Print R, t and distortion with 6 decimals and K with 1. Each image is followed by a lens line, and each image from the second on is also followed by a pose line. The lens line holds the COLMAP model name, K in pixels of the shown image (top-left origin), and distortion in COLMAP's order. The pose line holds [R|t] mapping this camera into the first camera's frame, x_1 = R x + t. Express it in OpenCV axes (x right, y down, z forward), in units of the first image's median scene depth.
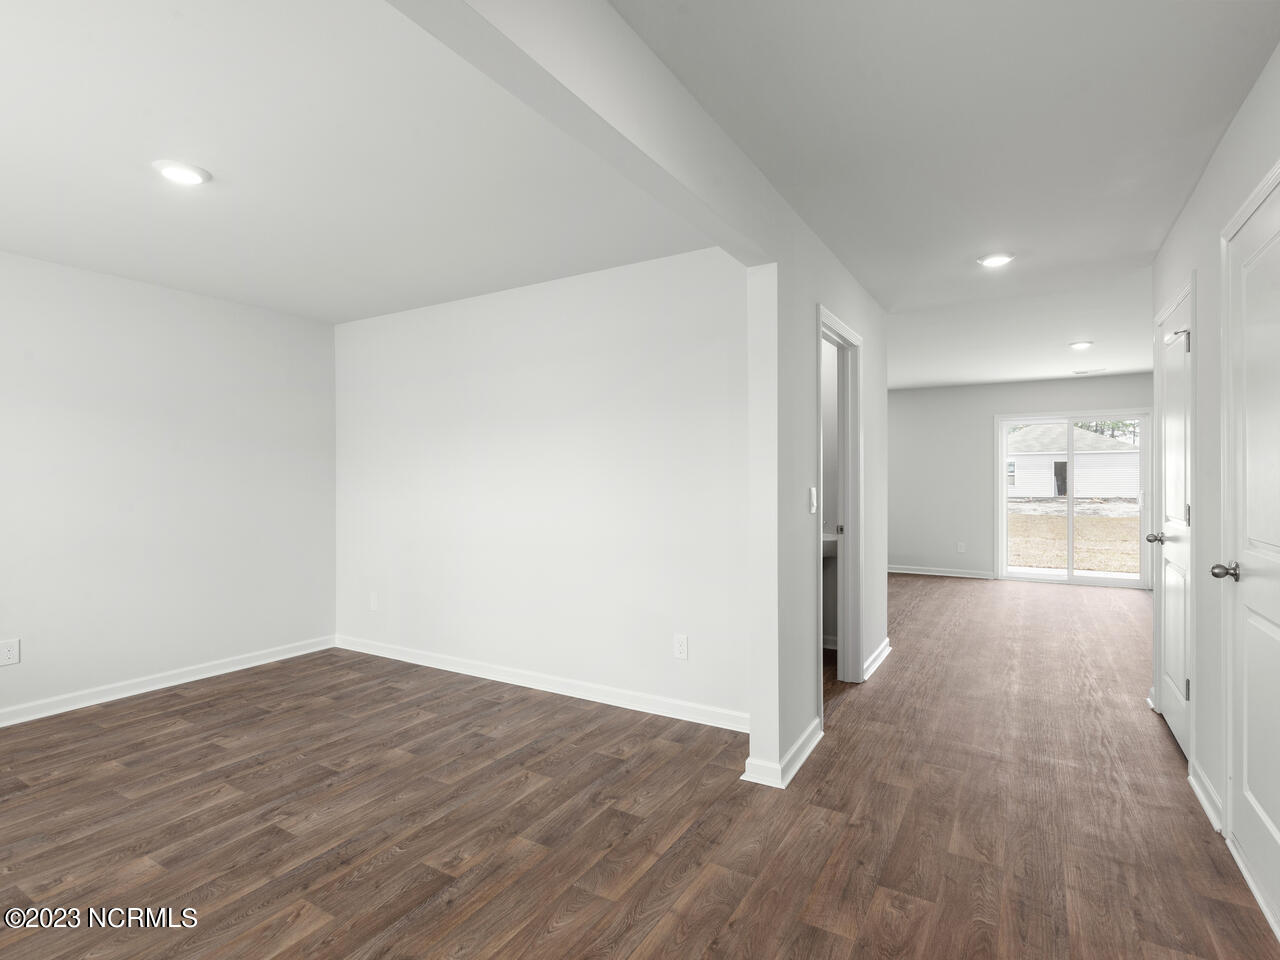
lens RADIAL K [[646.4, 0, 649.4], [0, 646.4, 493.0], [0, 0, 1]] dist [0.000077, 0.001018]
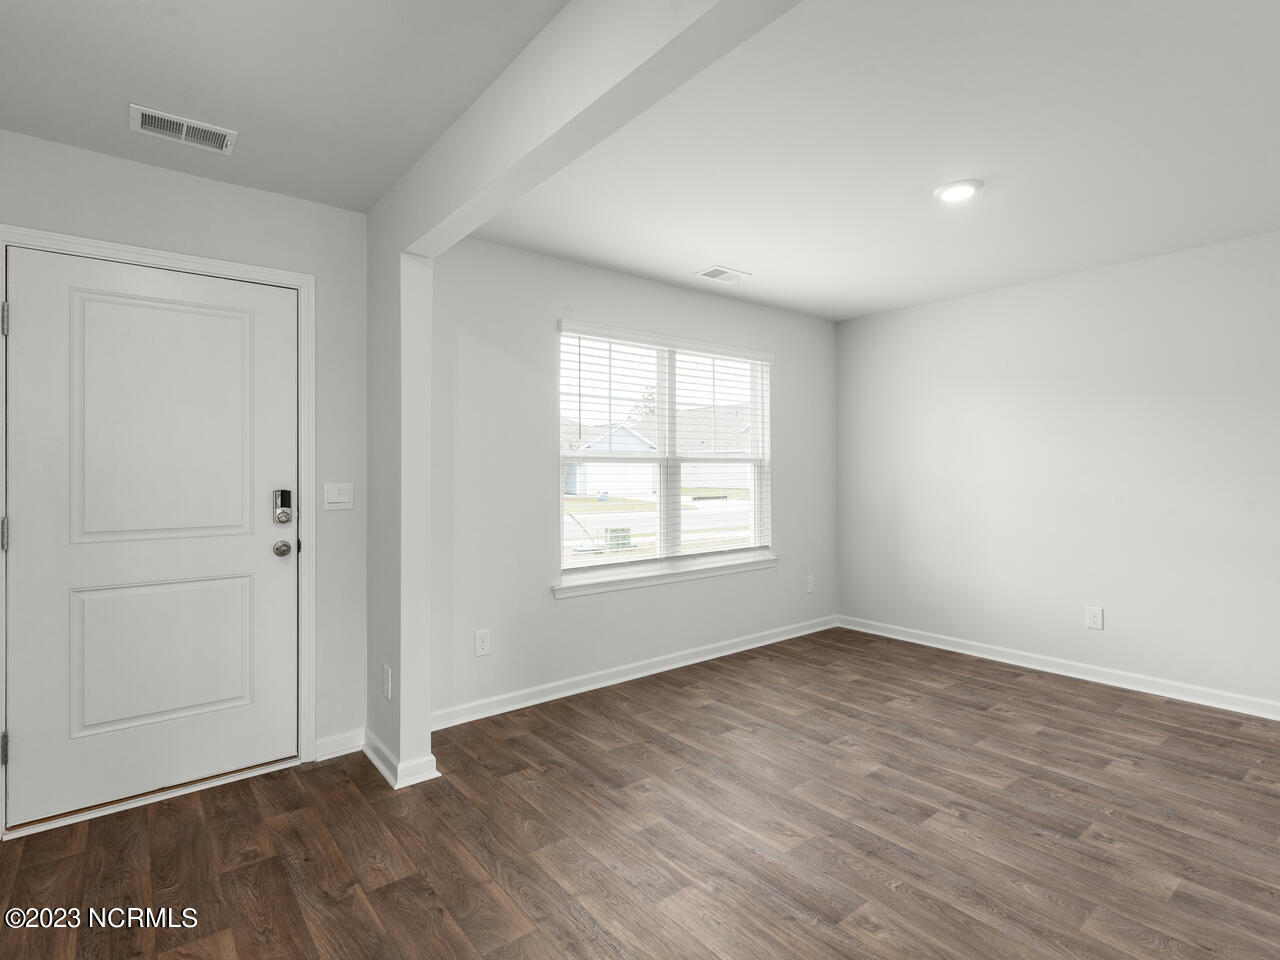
lens RADIAL K [[646.4, 0, 633.5], [0, 646.4, 460.3], [0, 0, 1]] dist [0.000077, 0.001018]
pose [[-0.358038, -0.010525, -0.933648, 0.472489], [-0.013374, 0.999892, -0.006143, -0.020436], [0.933611, 0.010287, -0.358140, 0.792426]]
